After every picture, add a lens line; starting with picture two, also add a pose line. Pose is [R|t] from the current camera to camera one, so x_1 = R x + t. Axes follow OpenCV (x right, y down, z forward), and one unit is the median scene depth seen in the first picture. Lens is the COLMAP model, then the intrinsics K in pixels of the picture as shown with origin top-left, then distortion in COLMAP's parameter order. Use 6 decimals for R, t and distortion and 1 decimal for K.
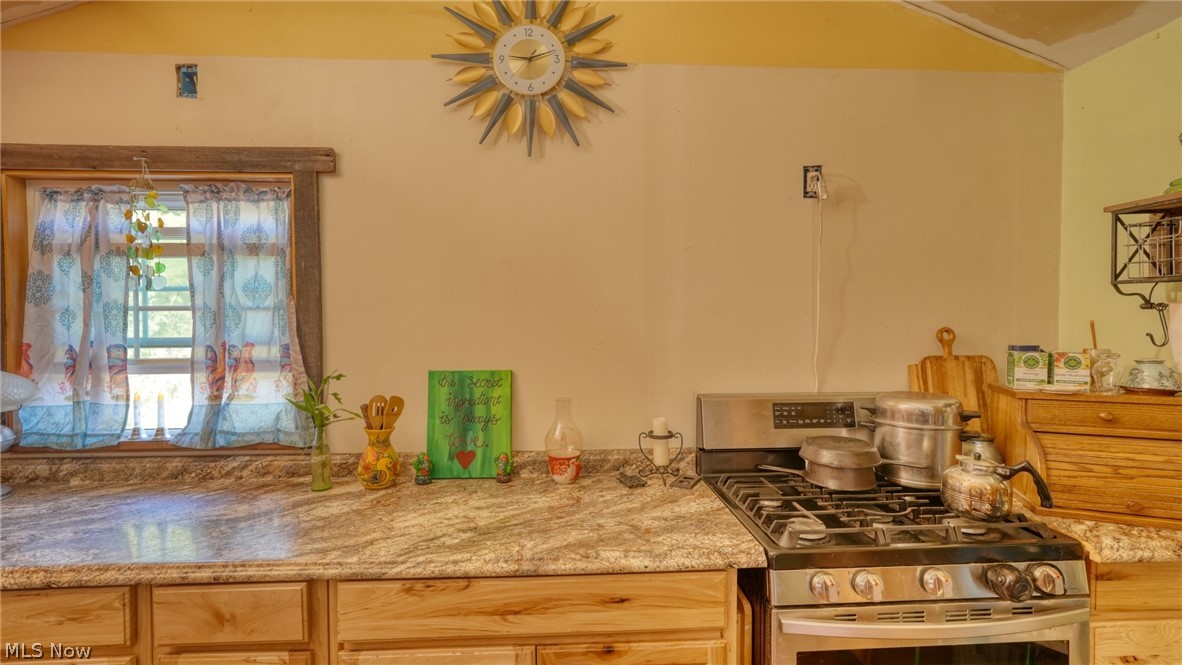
lens RADIAL K [[517.8, 0, 591.0], [0, 517.8, 332.5], [0, 0, 1]] dist [-0.019003, 0.010036]
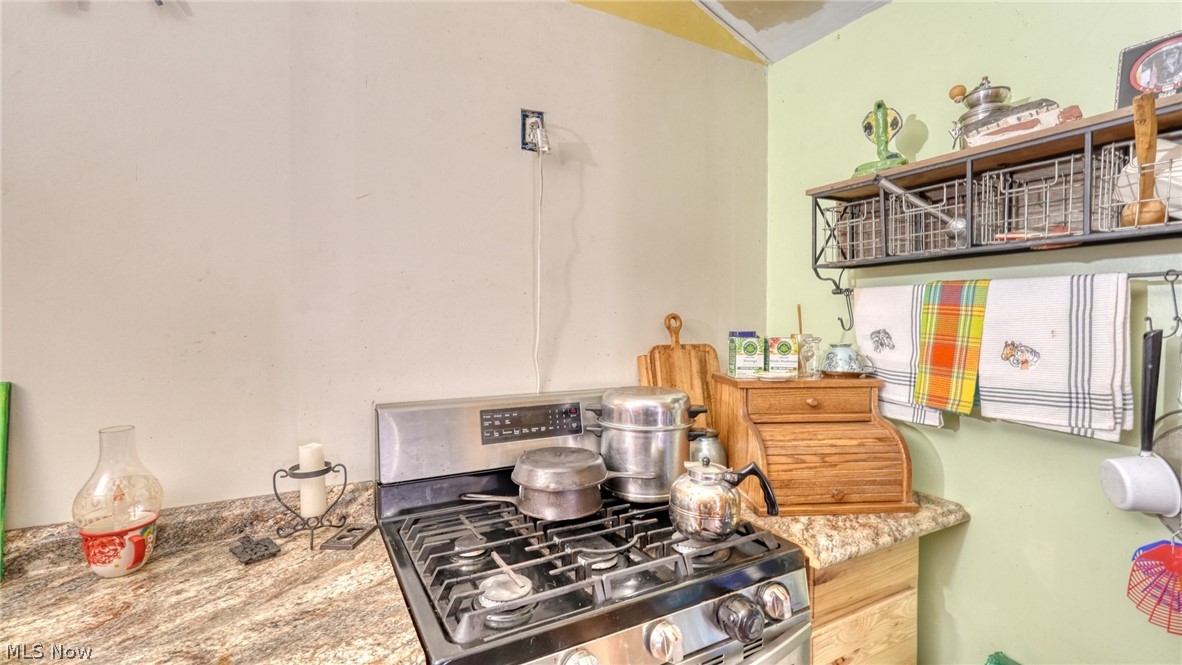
lens RADIAL K [[517.8, 0, 591.0], [0, 517.8, 332.5], [0, 0, 1]] dist [-0.019003, 0.010036]
pose [[0.902383, -0.005121, 0.430905, 0.179064], [0.006908, 0.999973, -0.002582, 0.026890], [-0.430880, 0.005307, 0.902394, 0.258165]]
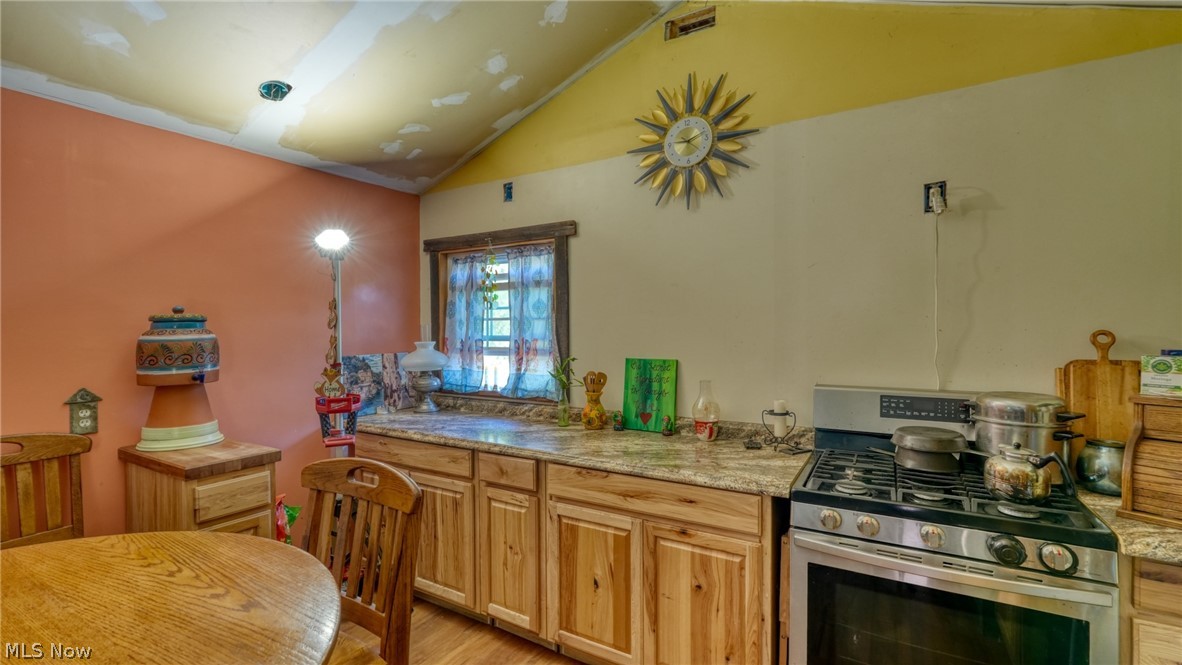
lens RADIAL K [[517.8, 0, 591.0], [0, 517.8, 332.5], [0, 0, 1]] dist [-0.019003, 0.010036]
pose [[0.829259, 0.003884, -0.558851, 0.476275], [-0.008837, 0.999942, -0.006164, 0.009043], [0.558795, 0.010050, 0.829245, -0.339773]]
